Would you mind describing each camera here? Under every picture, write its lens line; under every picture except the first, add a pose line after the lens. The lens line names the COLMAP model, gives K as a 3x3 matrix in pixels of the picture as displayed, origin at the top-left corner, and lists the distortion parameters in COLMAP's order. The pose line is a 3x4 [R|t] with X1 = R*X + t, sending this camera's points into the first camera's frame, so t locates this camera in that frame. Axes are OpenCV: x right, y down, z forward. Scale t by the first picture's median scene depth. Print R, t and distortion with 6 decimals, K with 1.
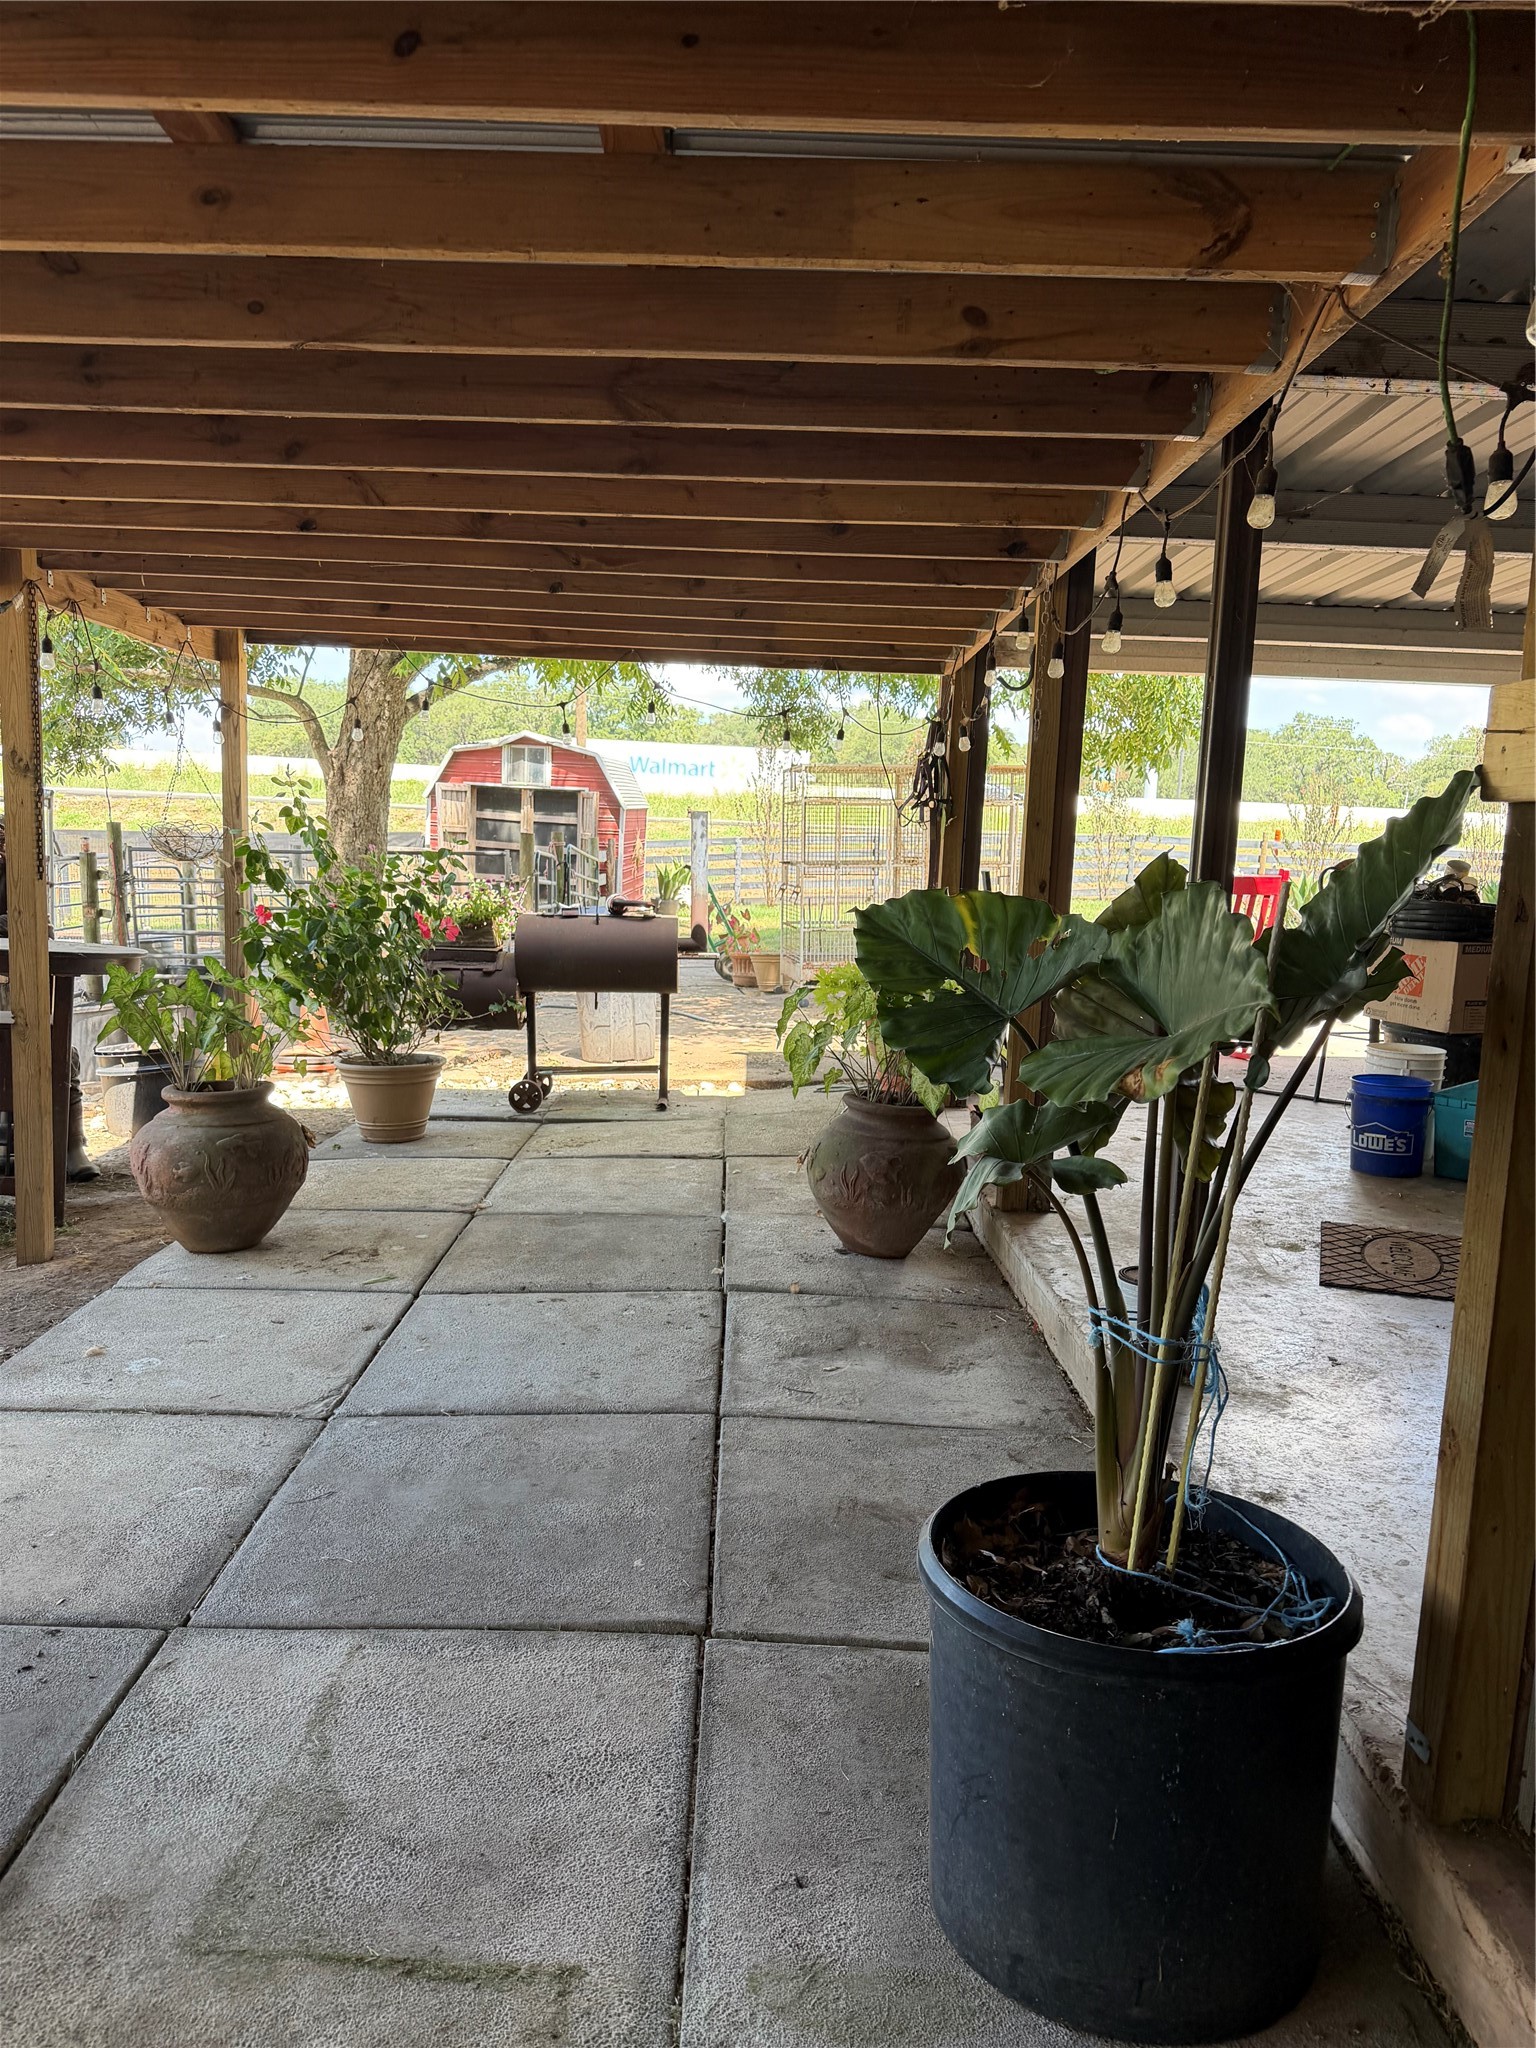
lens RADIAL K [[1423.9, 0, 758.3], [0, 1423.9, 1031.7], [0, 0, 1]] dist [0.048384, -0.053640]
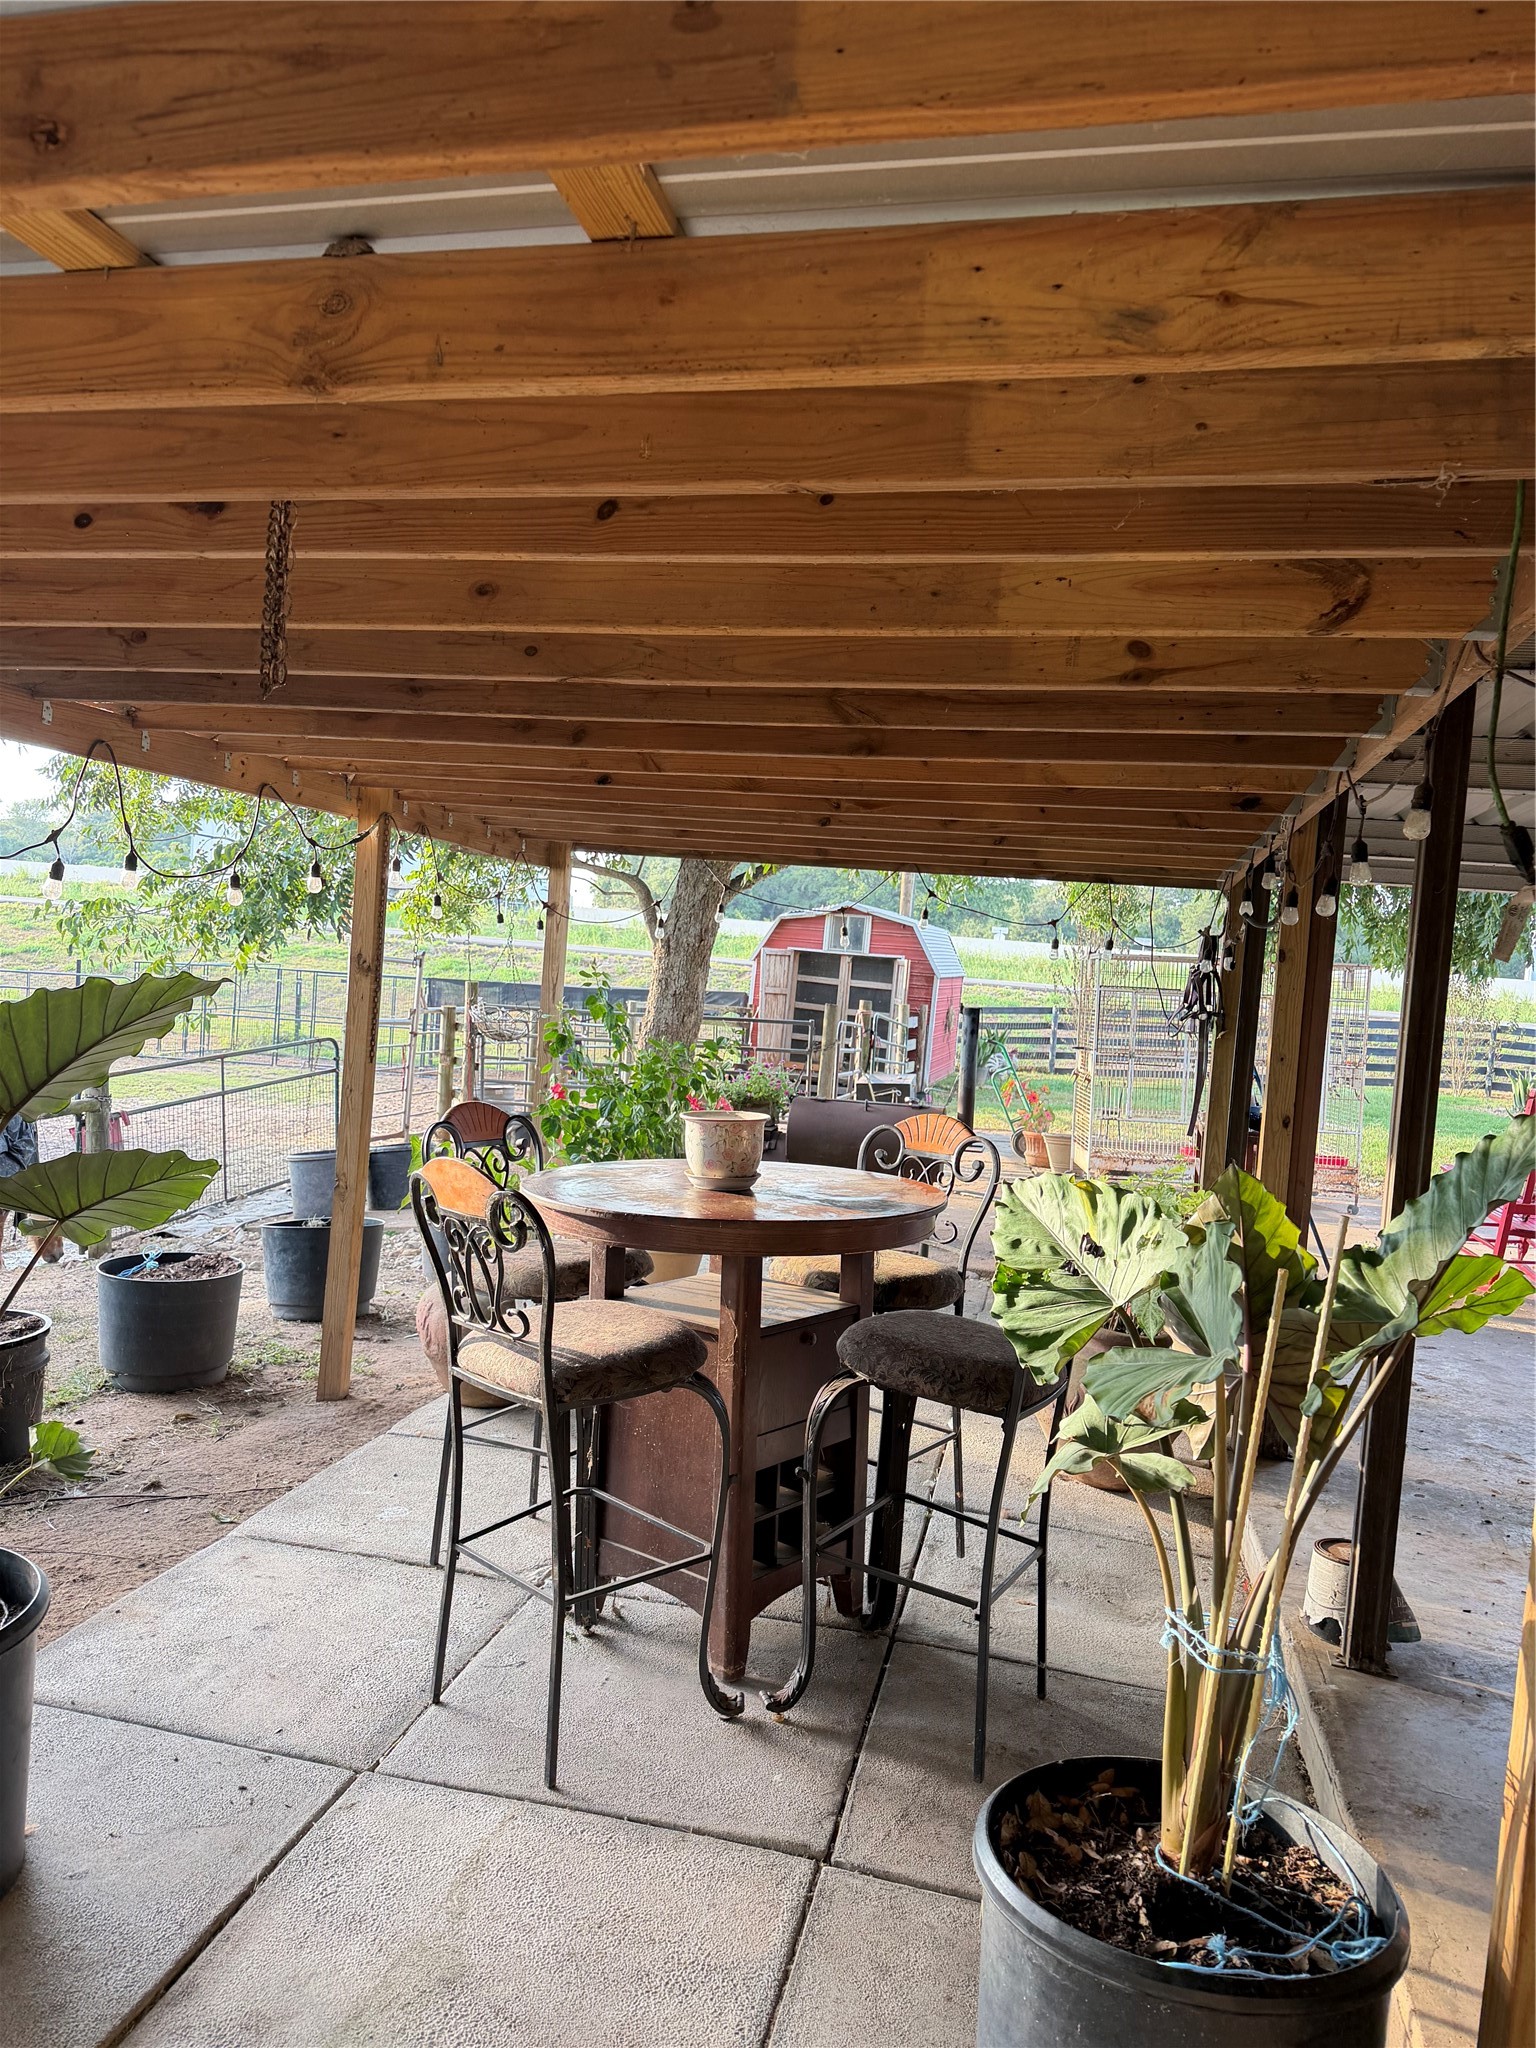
lens RADIAL K [[1423.9, 0, 770.4], [0, 1423.9, 1030.4], [0, 0, 1]] dist [0.048384, -0.053640]
pose [[0.973795, 0.047188, -0.222477, 0.133286], [-0.070767, 0.992545, -0.099231, -0.076860], [0.216136, 0.112375, 0.969875, -0.098231]]
